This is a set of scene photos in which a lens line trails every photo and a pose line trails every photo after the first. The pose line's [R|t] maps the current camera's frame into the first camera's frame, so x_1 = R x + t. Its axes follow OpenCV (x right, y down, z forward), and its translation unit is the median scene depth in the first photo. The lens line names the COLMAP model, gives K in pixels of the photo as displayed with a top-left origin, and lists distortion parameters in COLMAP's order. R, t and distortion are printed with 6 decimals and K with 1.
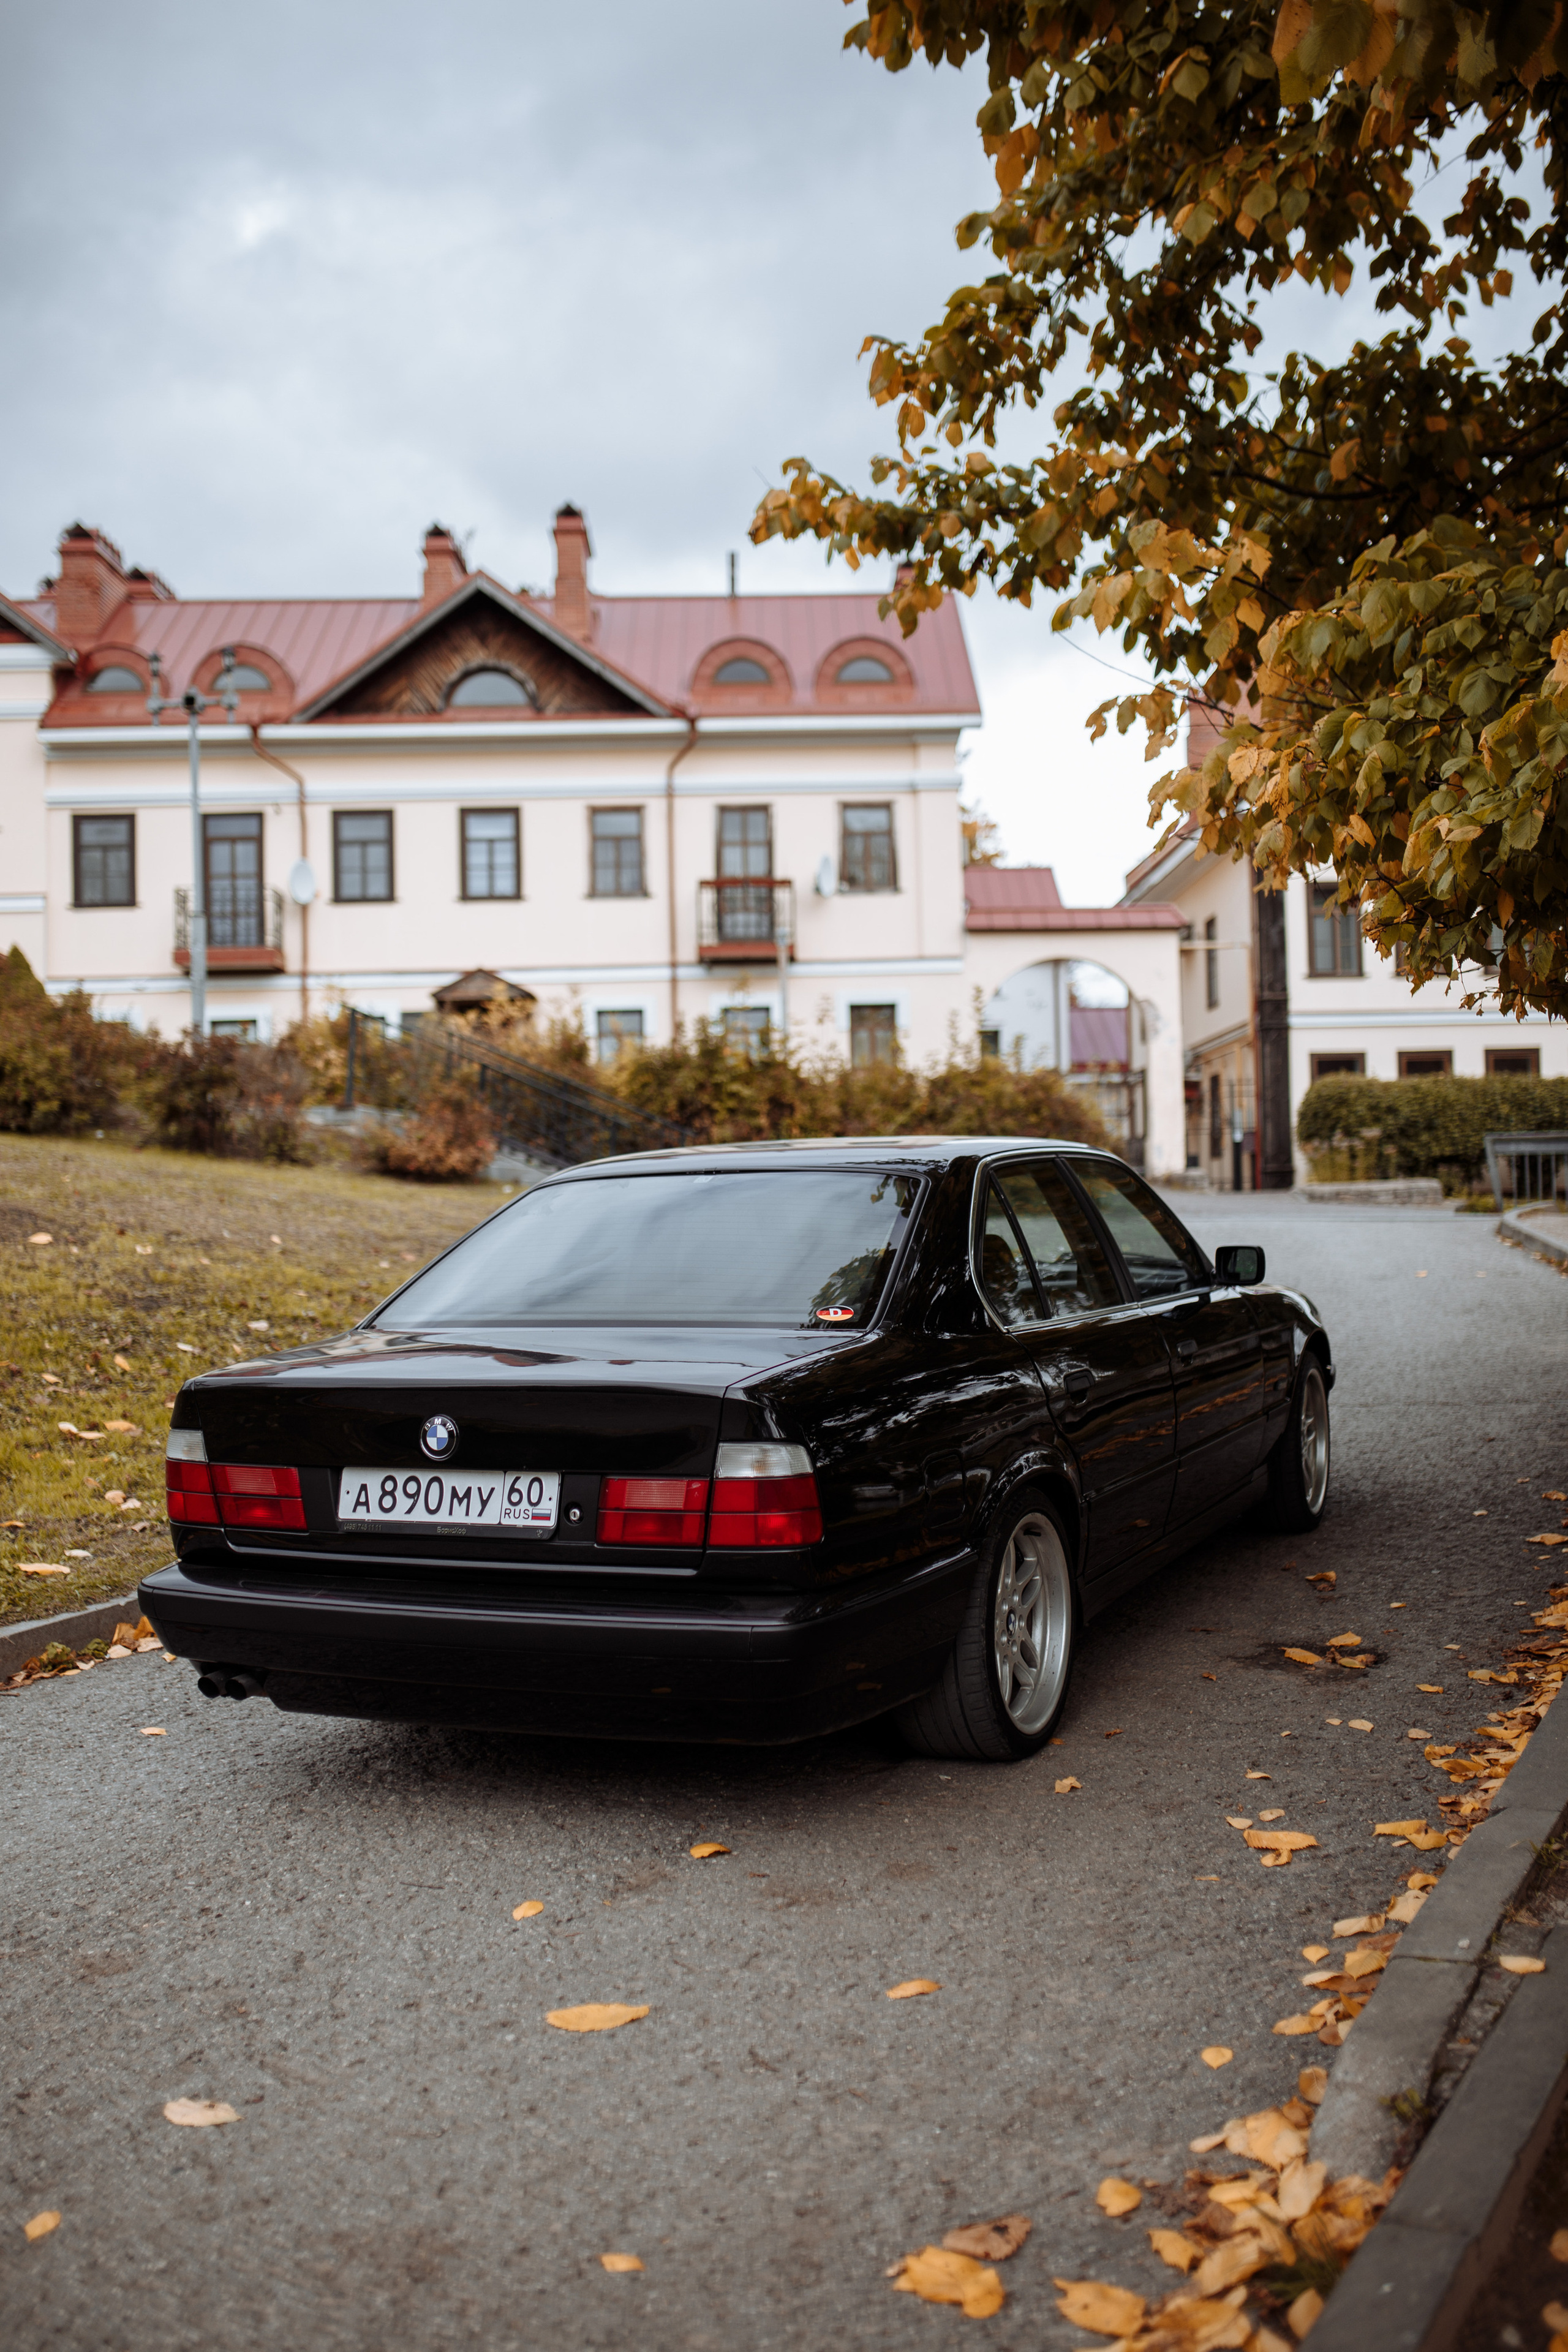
lens RADIAL K [[2287.5, 0, 996.7], [0, 2287.5, 1123.6], [0, 0, 1]] dist [-0.035137, 0.011711]
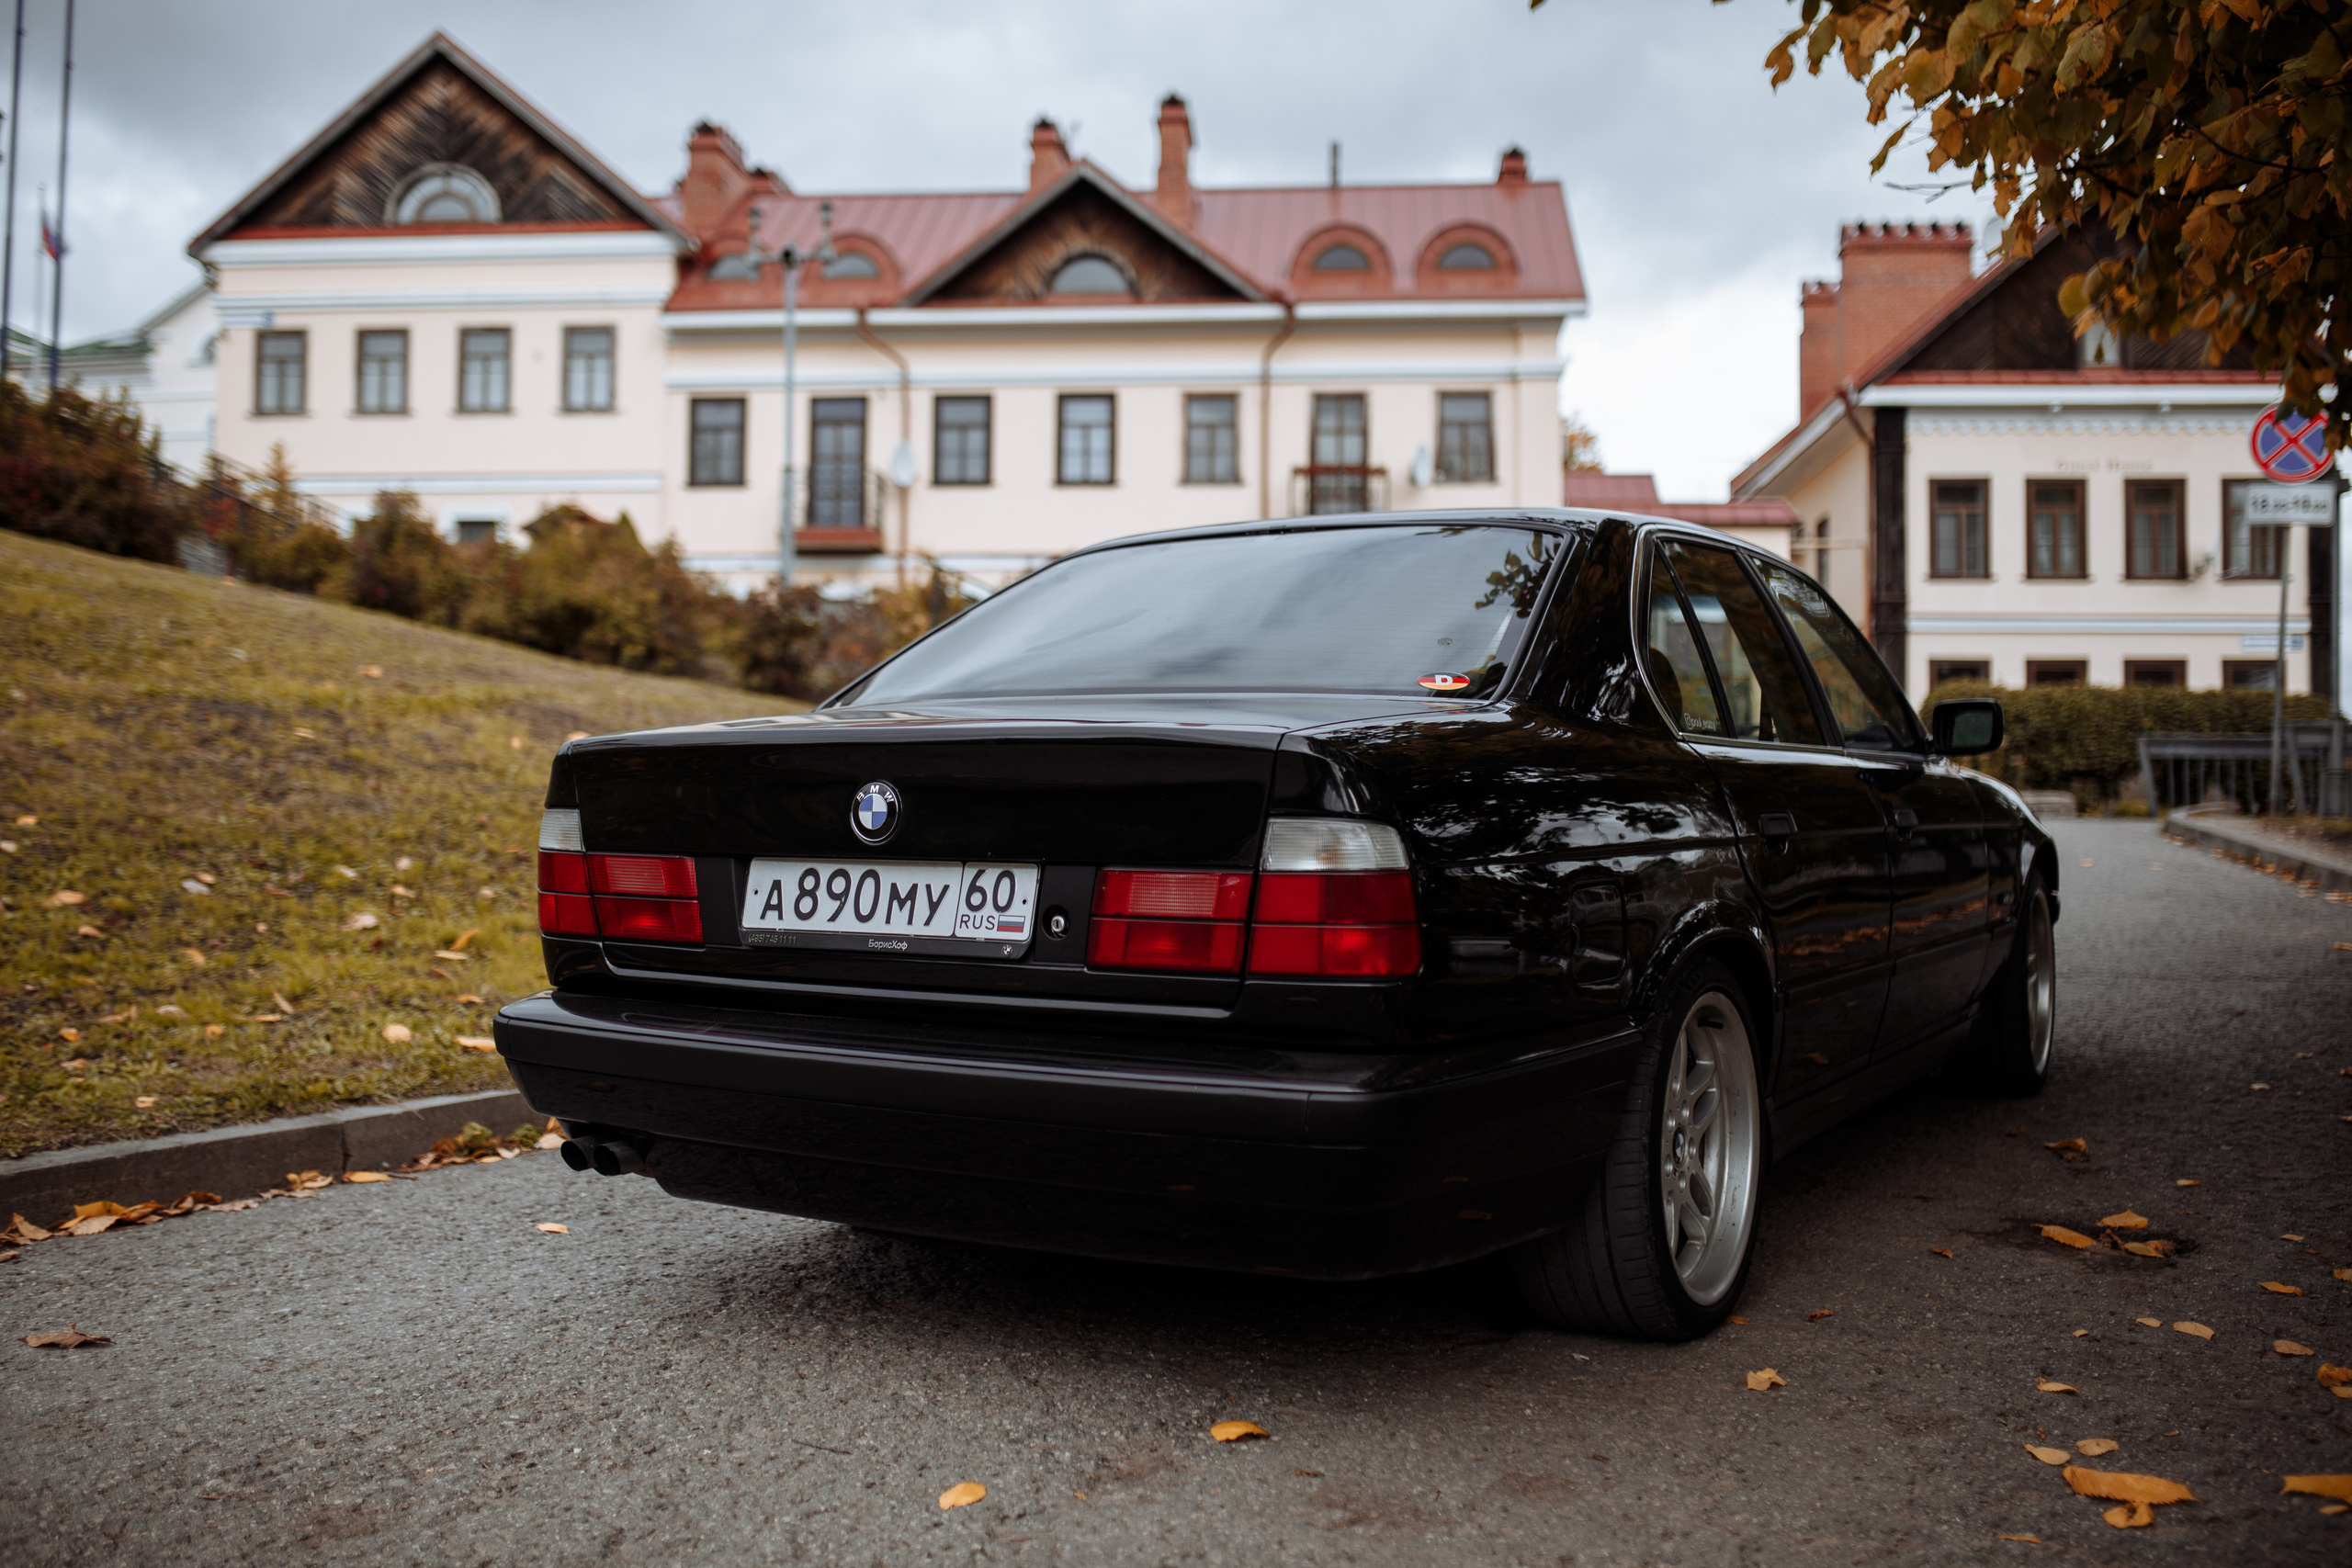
lens RADIAL K [[2238.5, 0, 1183.4], [0, 2238.5, 734.1], [0, 0, 1]] dist [-0.065857, 0.107168]
pose [[0.984072, 0.029422, -0.175319, -0.023219], [-0.030827, 0.999511, -0.005293, 0.084797], [0.175077, 0.010613, 0.984498, 0.251336]]
